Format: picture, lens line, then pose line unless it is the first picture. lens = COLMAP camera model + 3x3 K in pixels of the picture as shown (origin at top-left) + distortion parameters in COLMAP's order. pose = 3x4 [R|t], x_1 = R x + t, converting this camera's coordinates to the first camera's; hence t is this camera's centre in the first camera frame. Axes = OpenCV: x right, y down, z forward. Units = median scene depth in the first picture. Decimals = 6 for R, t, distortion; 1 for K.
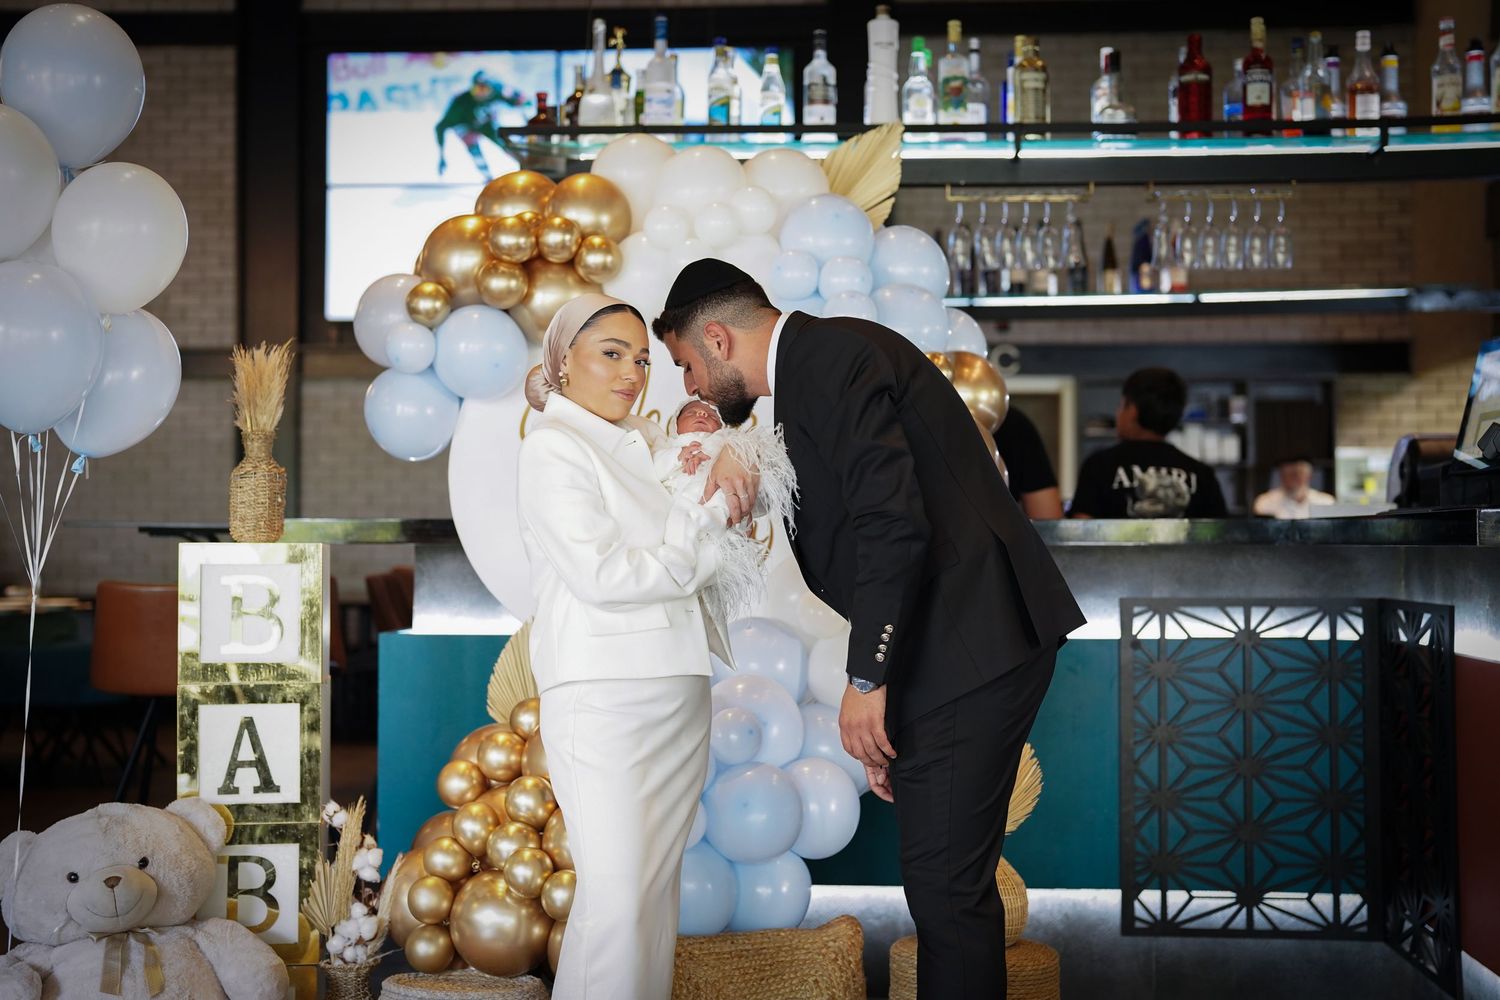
lens RADIAL K [[2067.6, 0, 752.6], [0, 2067.6, 502.7], [0, 0, 1]] dist [-0.075761, 0.000000]
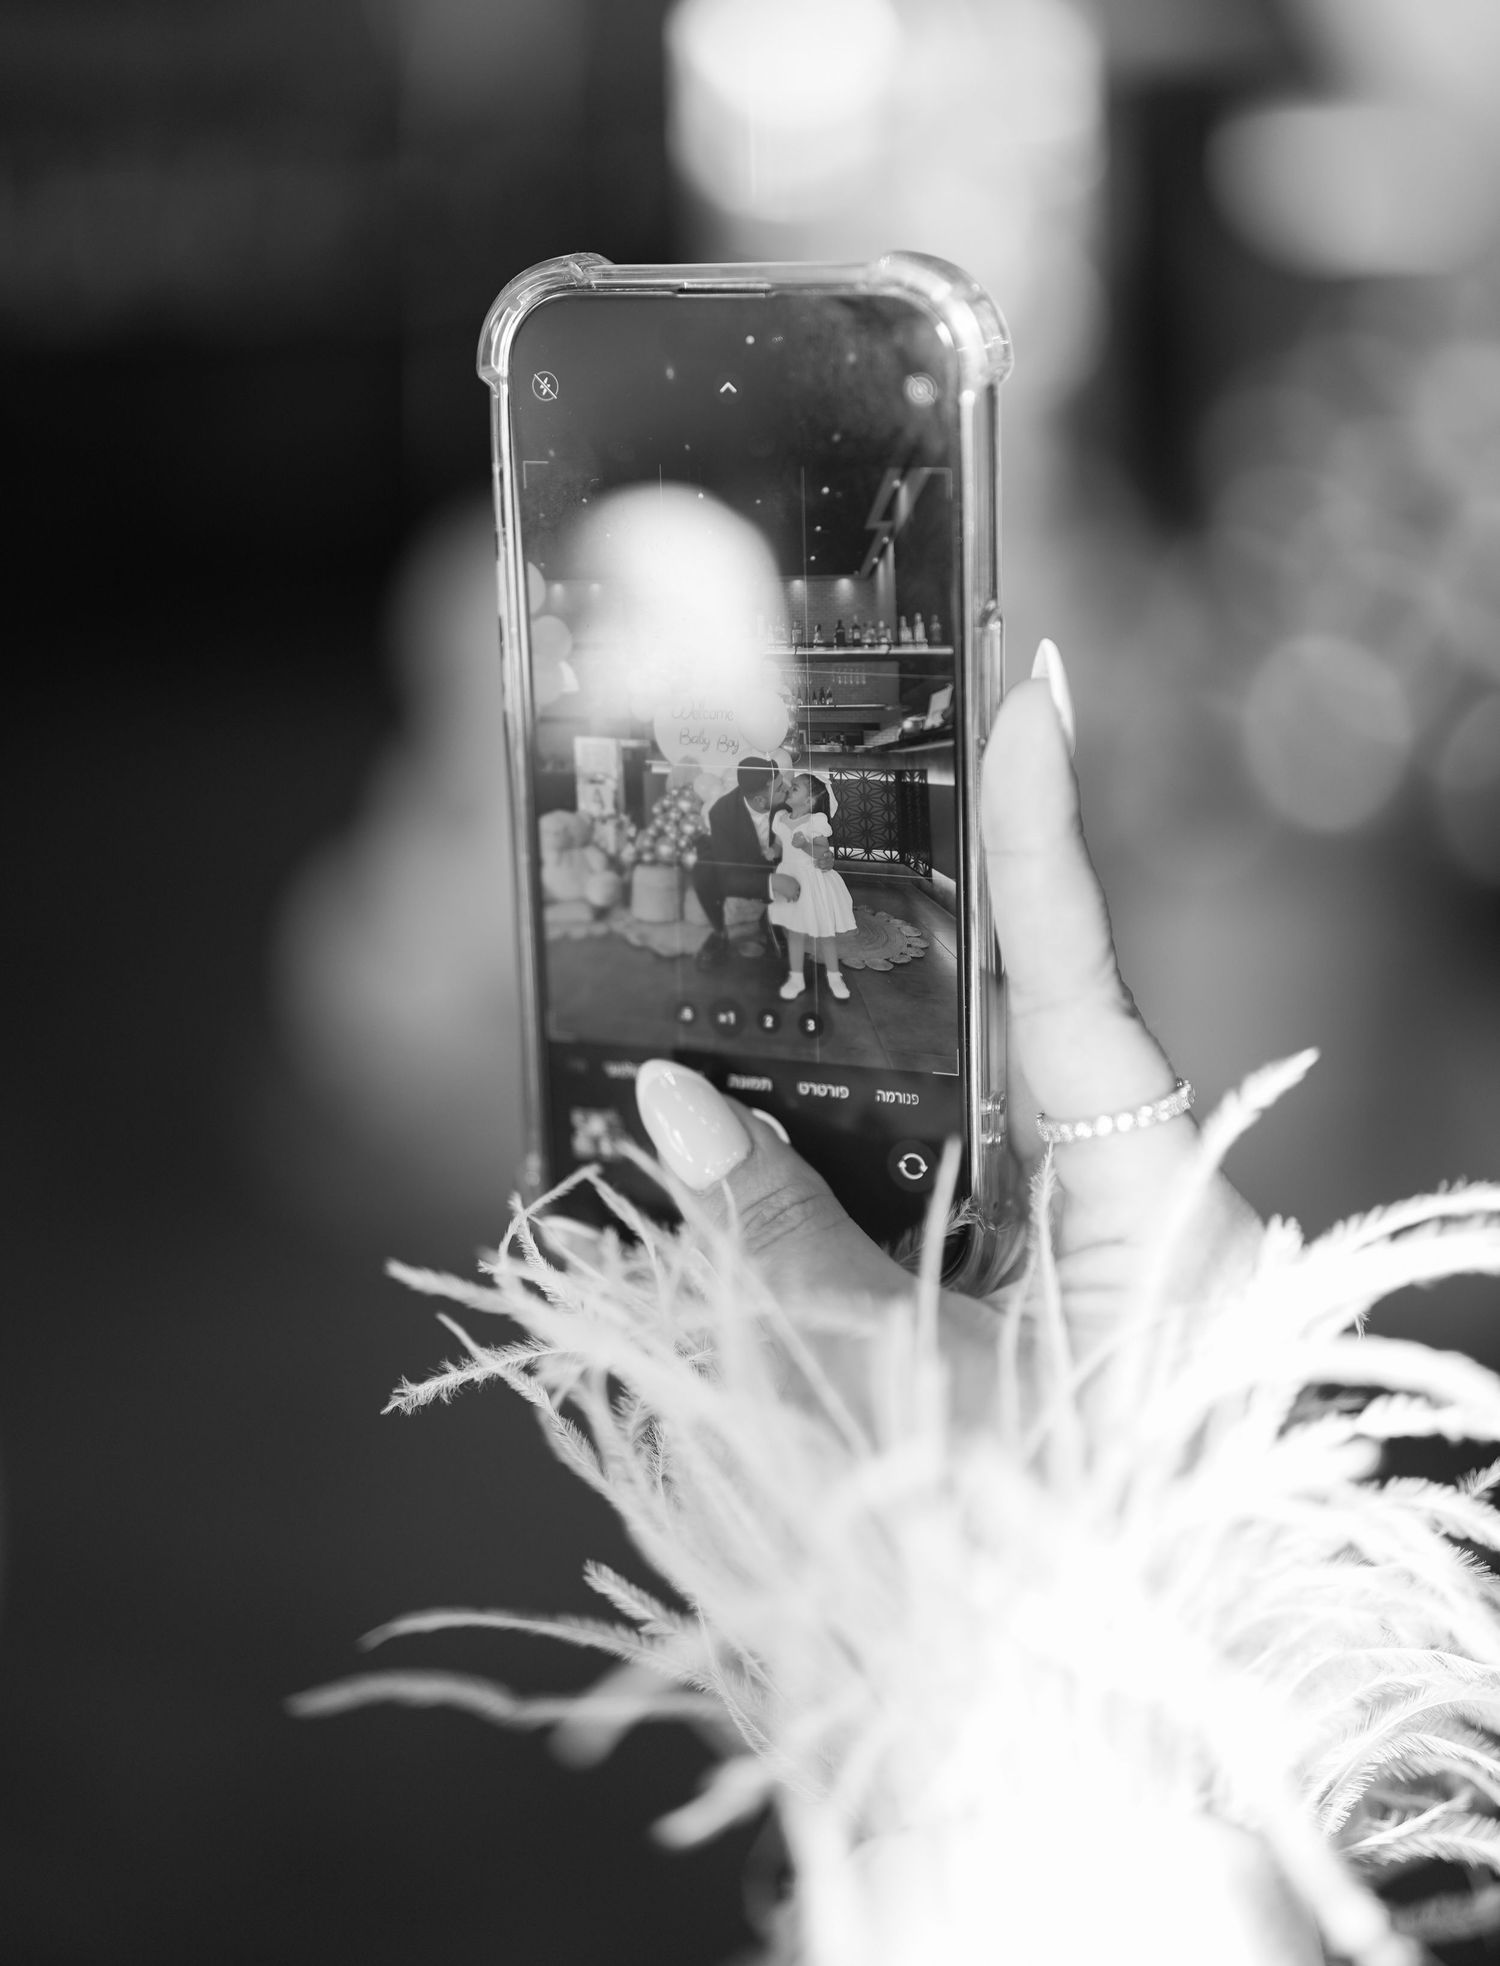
lens RADIAL K [[3051.9, 0, 749.5], [0, 3051.9, 983.3], [0, 0, 1]] dist [0.018433, 0.000000]
pose [[0.976453, 0.041378, -0.211727, 1.168089], [0.012084, 0.969402, 0.245180, -0.881875], [0.215393, -0.241965, 0.946075, -4.091790]]
